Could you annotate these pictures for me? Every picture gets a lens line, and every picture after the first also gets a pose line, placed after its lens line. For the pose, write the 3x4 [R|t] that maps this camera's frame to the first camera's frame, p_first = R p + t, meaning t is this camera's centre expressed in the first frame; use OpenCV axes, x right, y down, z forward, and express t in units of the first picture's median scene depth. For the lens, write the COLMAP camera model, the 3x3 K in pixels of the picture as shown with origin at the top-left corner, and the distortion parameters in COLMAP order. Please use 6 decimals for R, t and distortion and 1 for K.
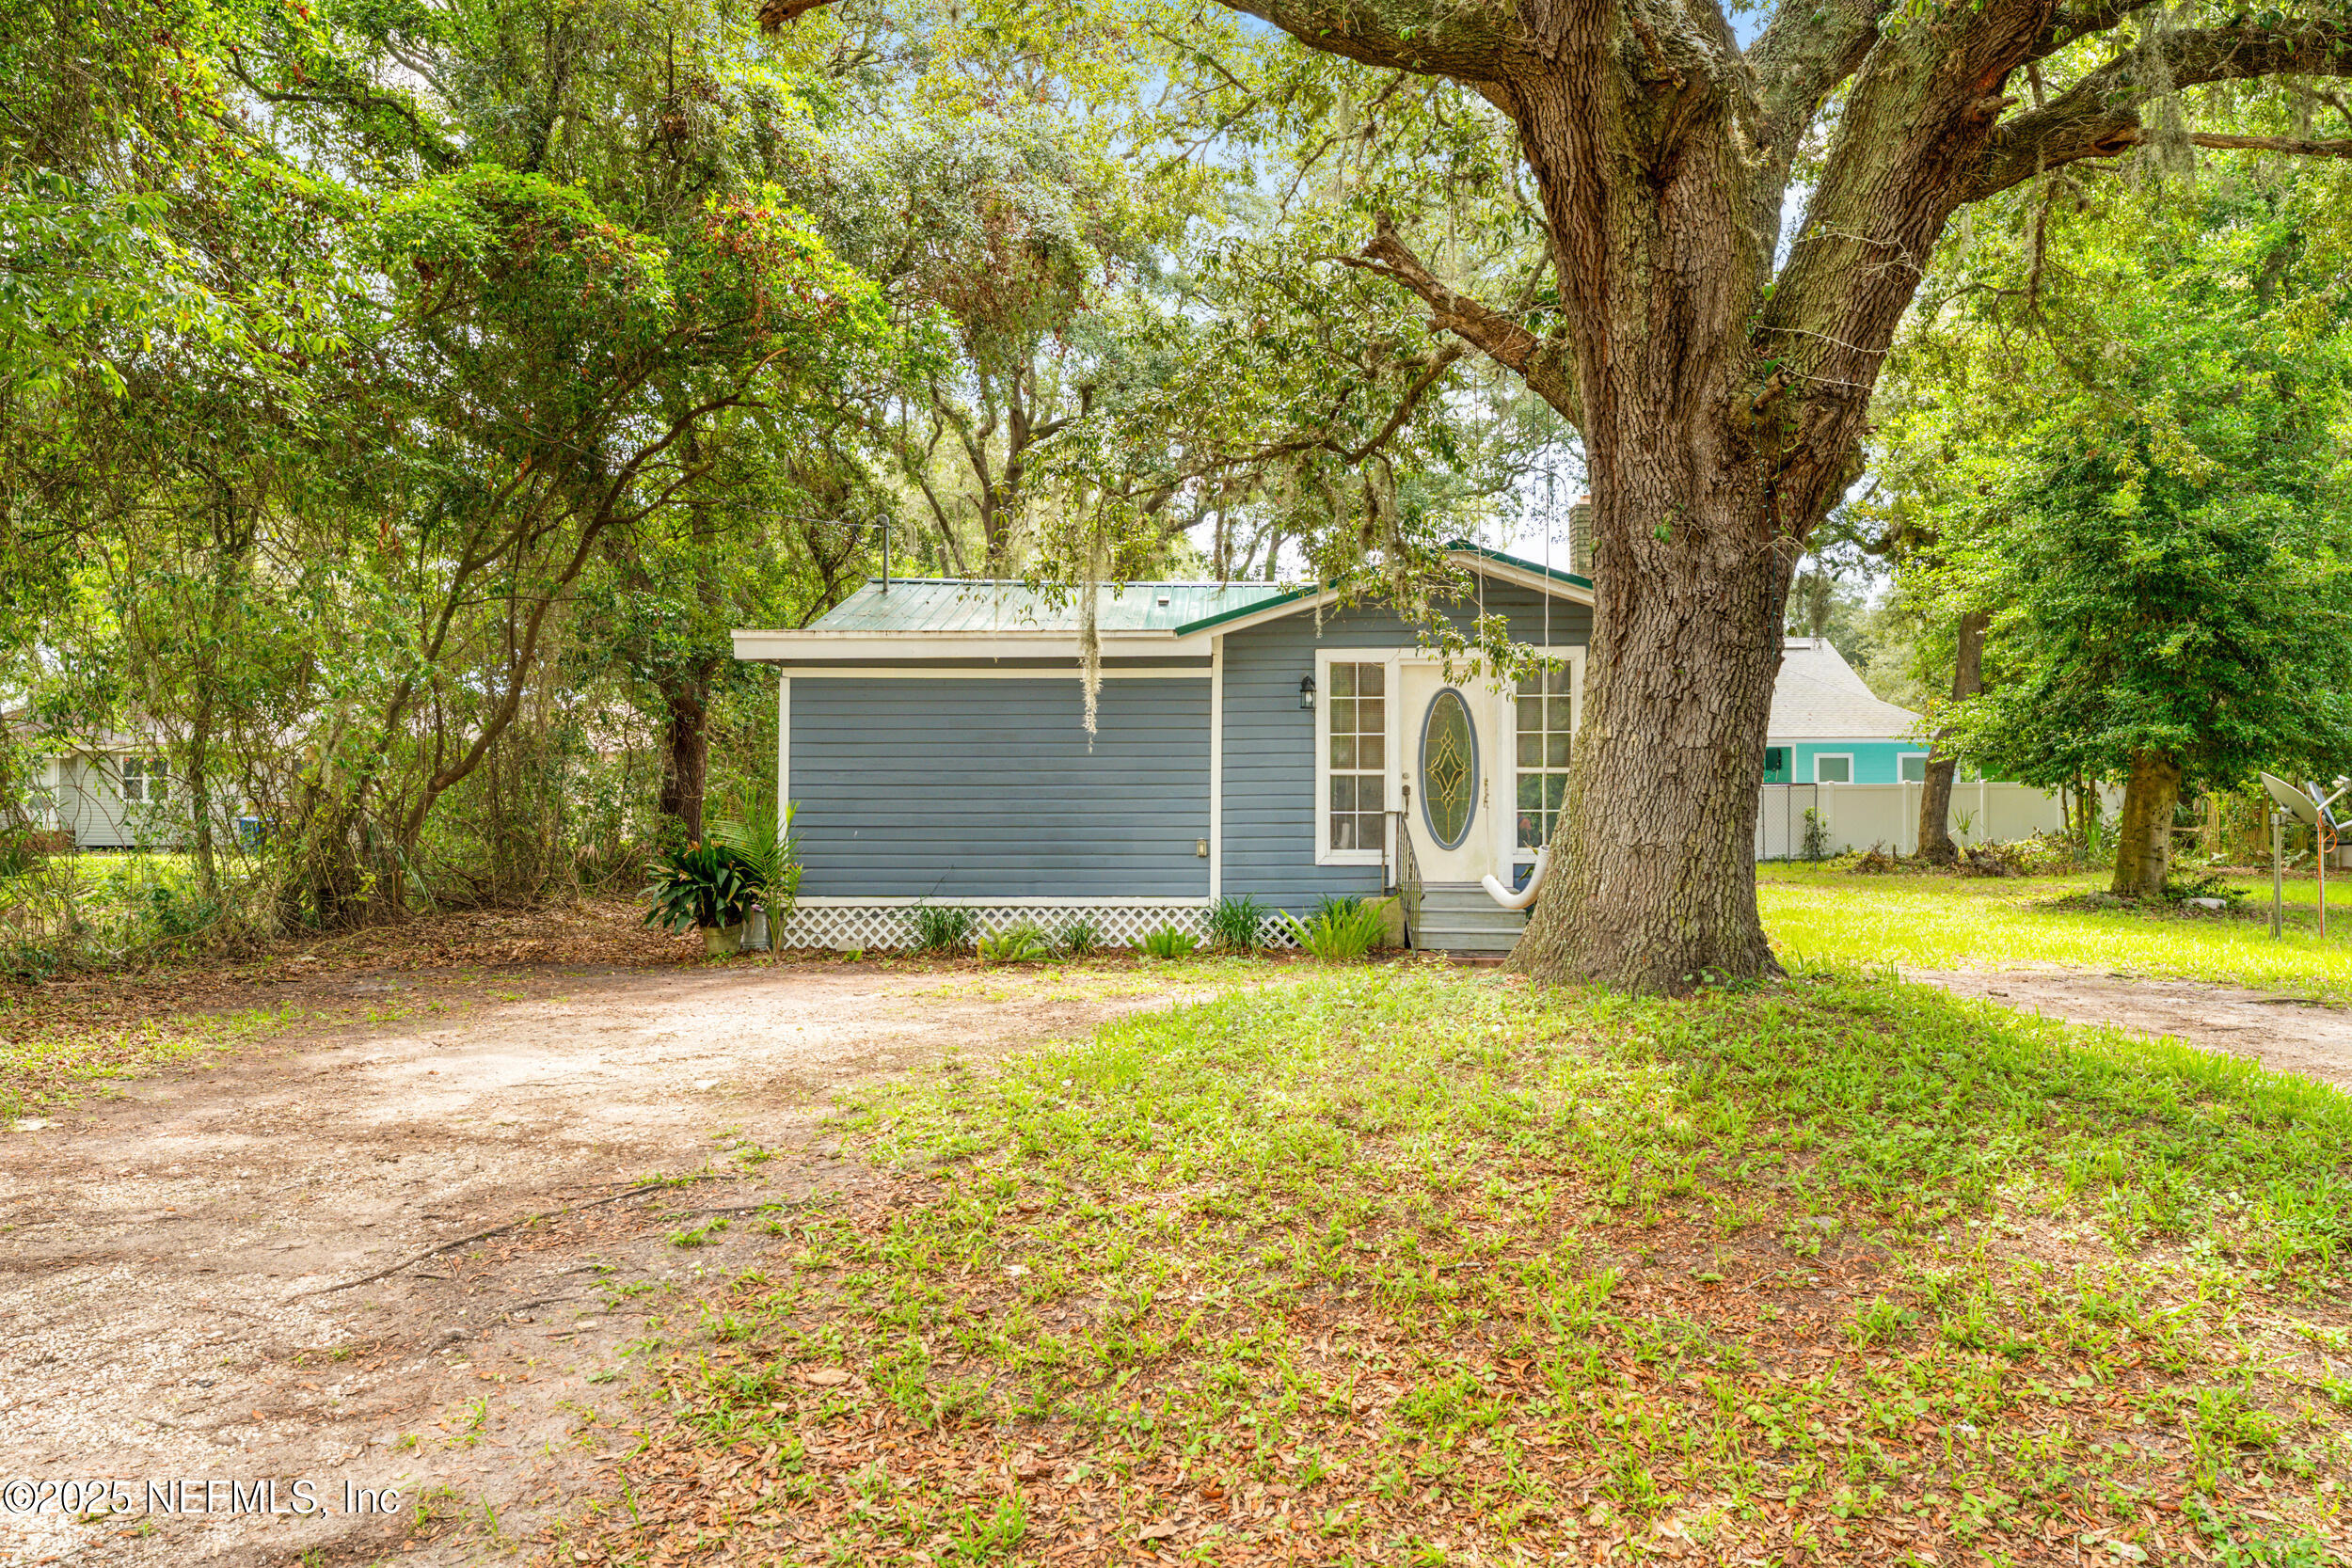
lens RADIAL K [[1507.5, 0, 1176.3], [0, 1507.5, 852.9], [0, 0, 1]] dist [-0.000379, -0.001142]
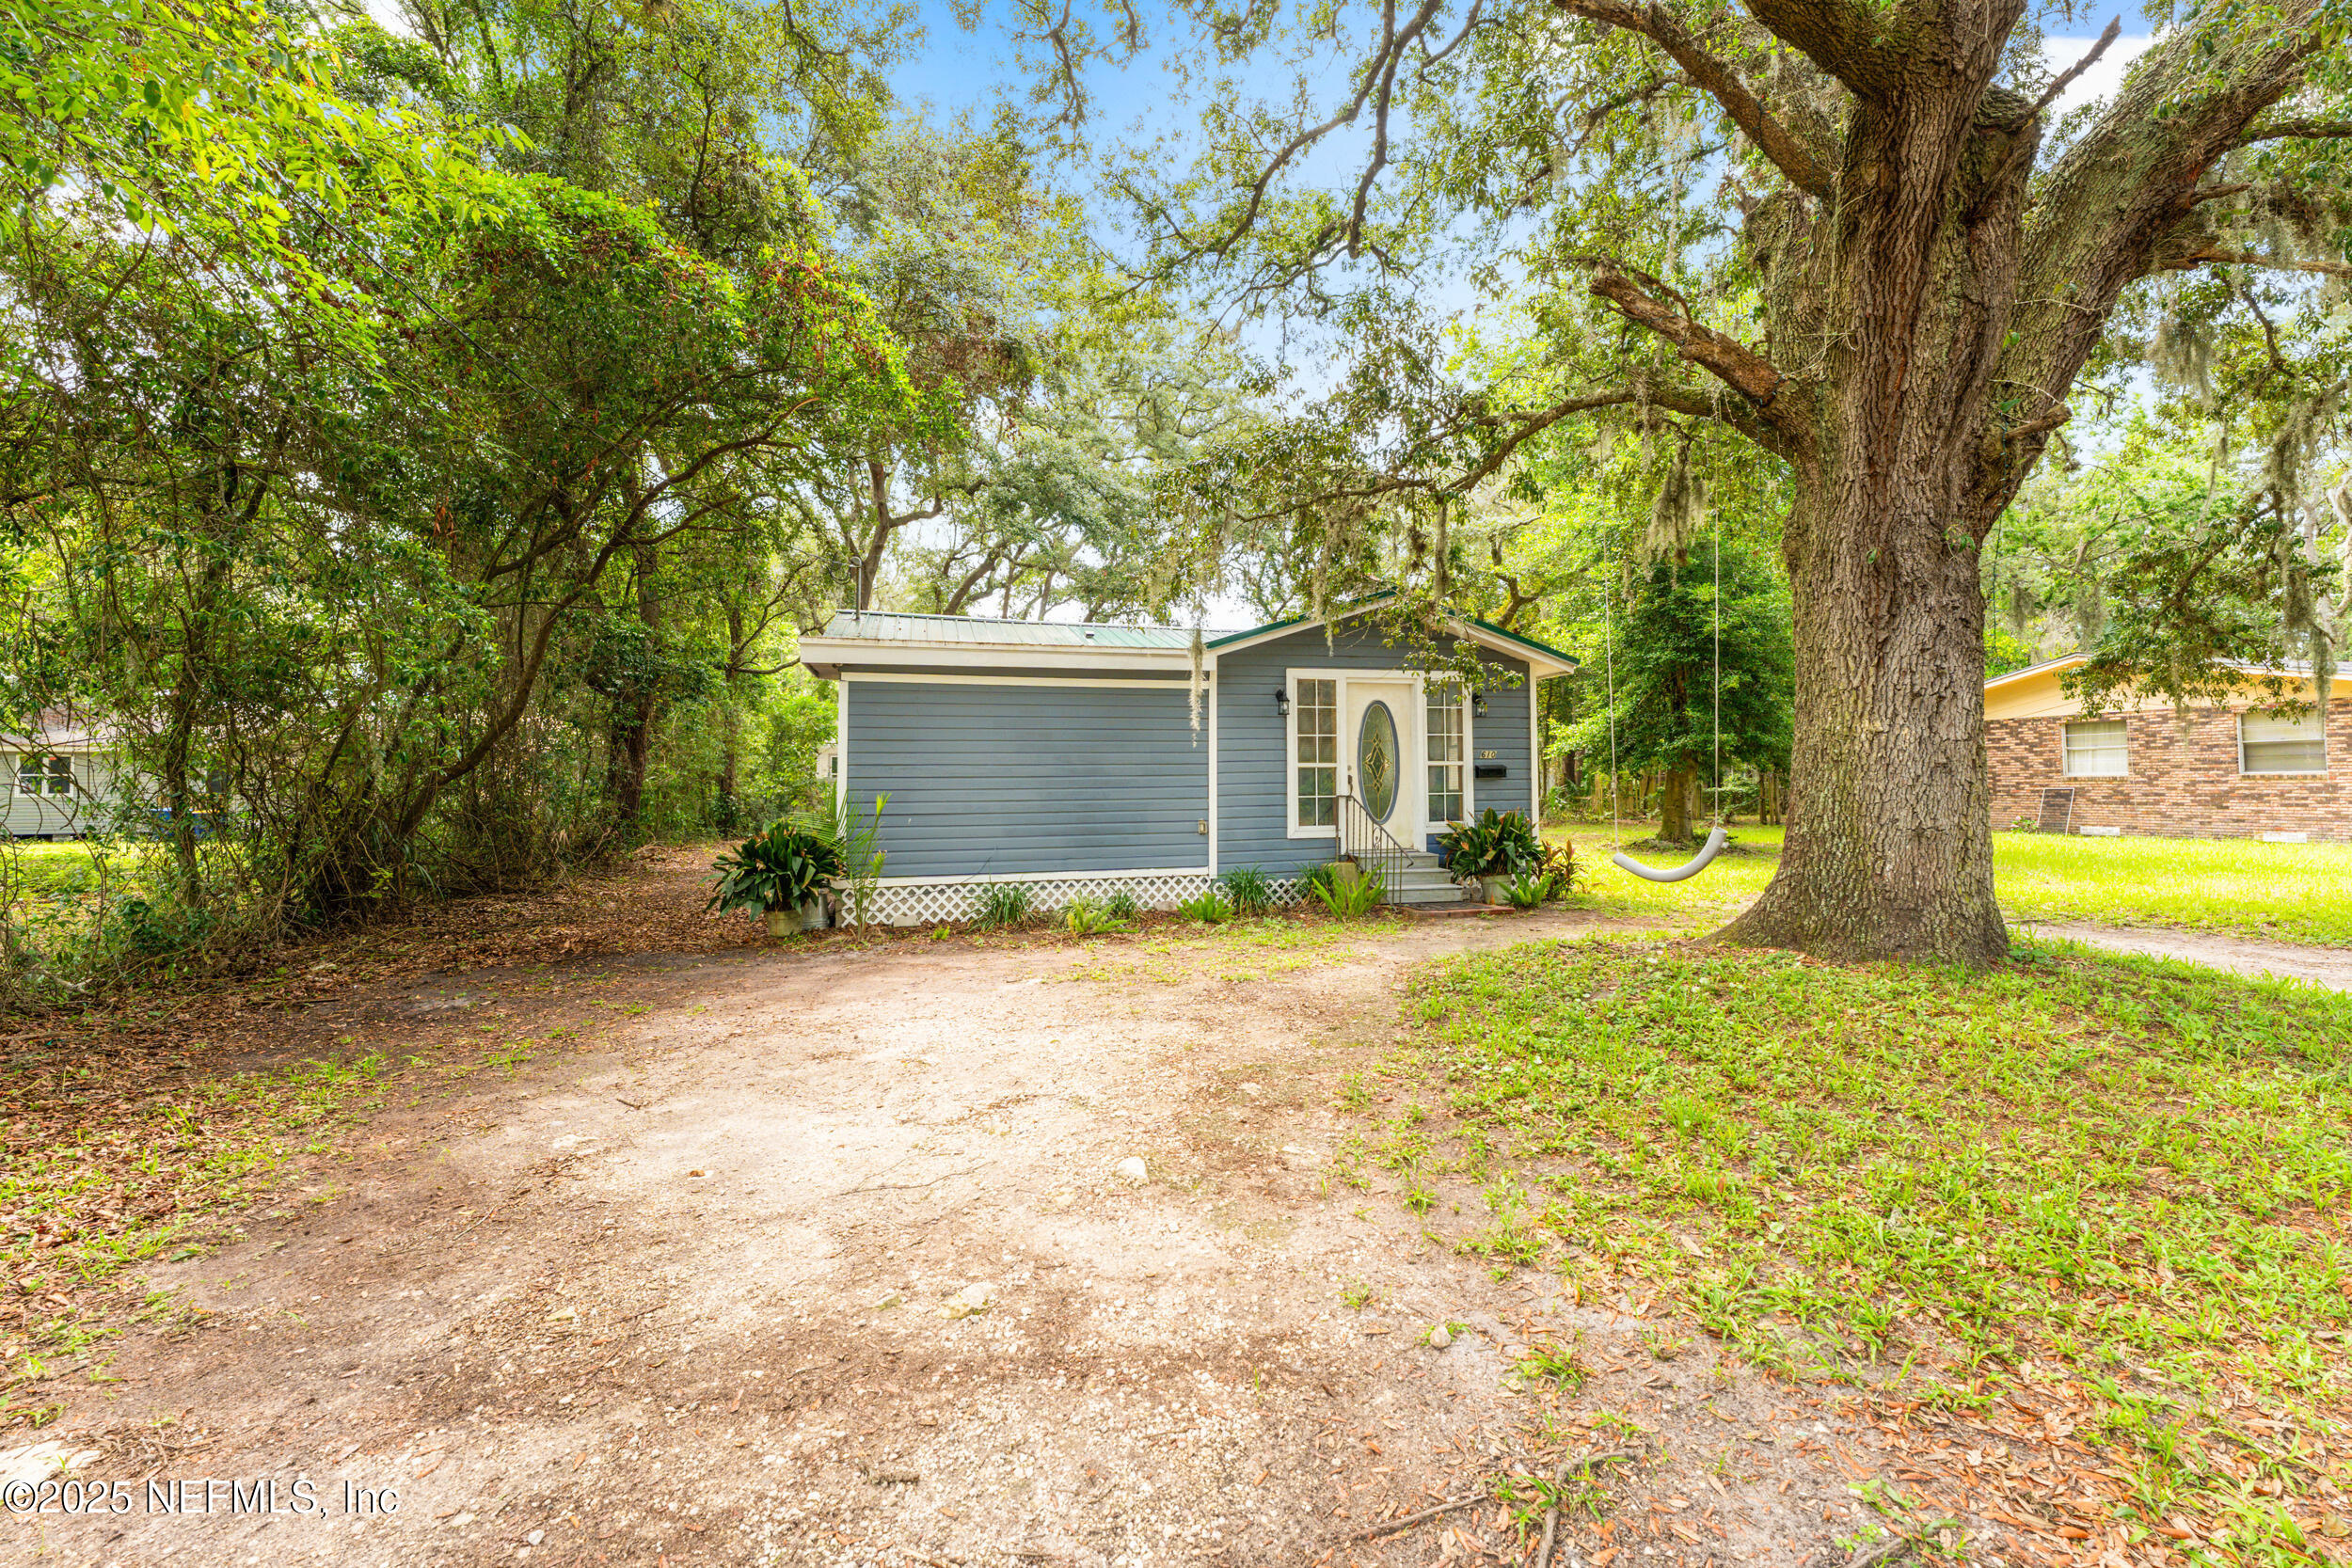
lens RADIAL K [[937.8, 0, 1169.2], [0, 937.8, 781.3], [0, 0, 1]] dist [0.000011, 0.000117]
pose [[0.960081, -0.008045, 0.279606, -0.223617], [0.018565, 0.999215, -0.034997, -0.014330], [-0.279104, 0.038791, 0.959477, 0.274032]]
